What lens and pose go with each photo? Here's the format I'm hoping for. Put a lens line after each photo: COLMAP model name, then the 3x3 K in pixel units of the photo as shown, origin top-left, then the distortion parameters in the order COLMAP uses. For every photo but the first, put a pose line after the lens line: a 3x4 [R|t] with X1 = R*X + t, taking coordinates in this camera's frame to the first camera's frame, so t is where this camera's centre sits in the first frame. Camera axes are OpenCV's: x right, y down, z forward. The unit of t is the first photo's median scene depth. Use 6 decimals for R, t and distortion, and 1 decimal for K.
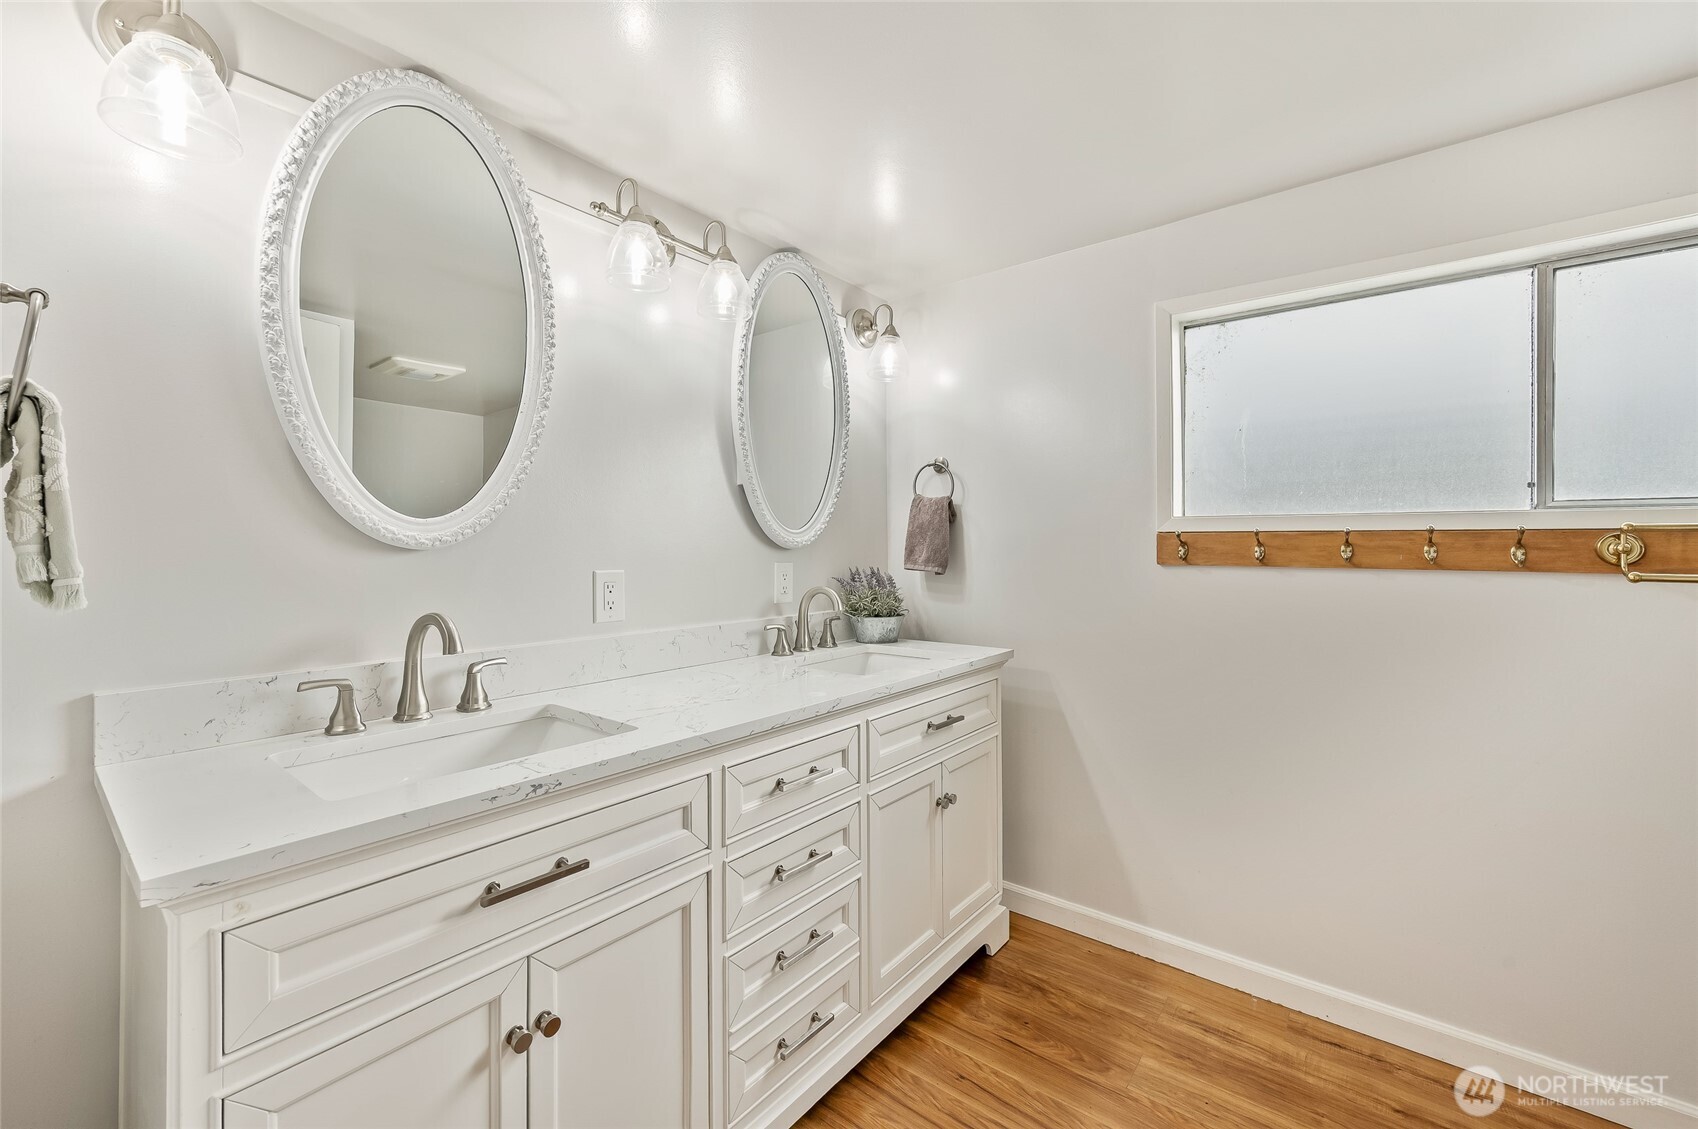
lens RADIAL K [[681.2, 0, 846.2], [0, 681.2, 558.4], [0, 0, 1]] dist [0.002539, 0.000092]
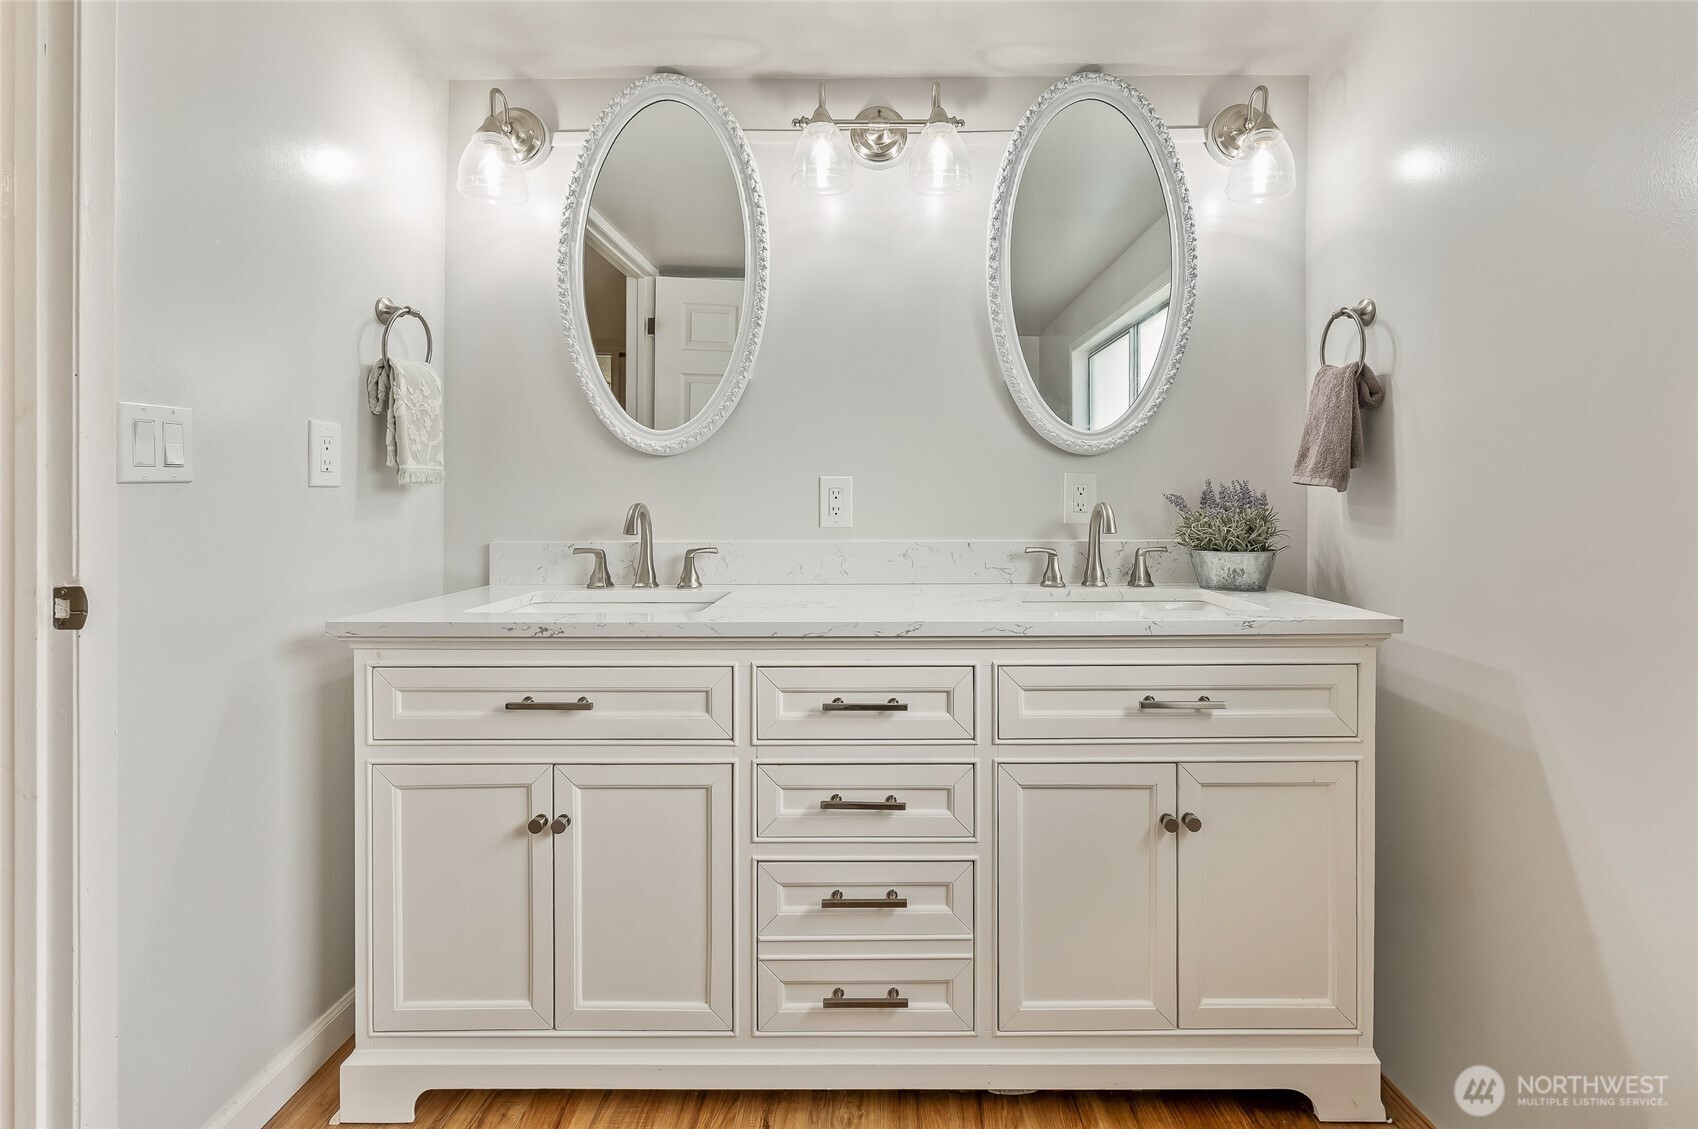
lens RADIAL K [[716.7, 0, 851.4], [0, 716.7, 521.2], [0, 0, 1]] dist [0.000427, -0.000033]
pose [[0.630943, 0.030836, -0.775216, 0.493328], [-0.011900, 0.999477, 0.030072, 0.050803], [0.775738, -0.009749, 0.630980, 0.335030]]
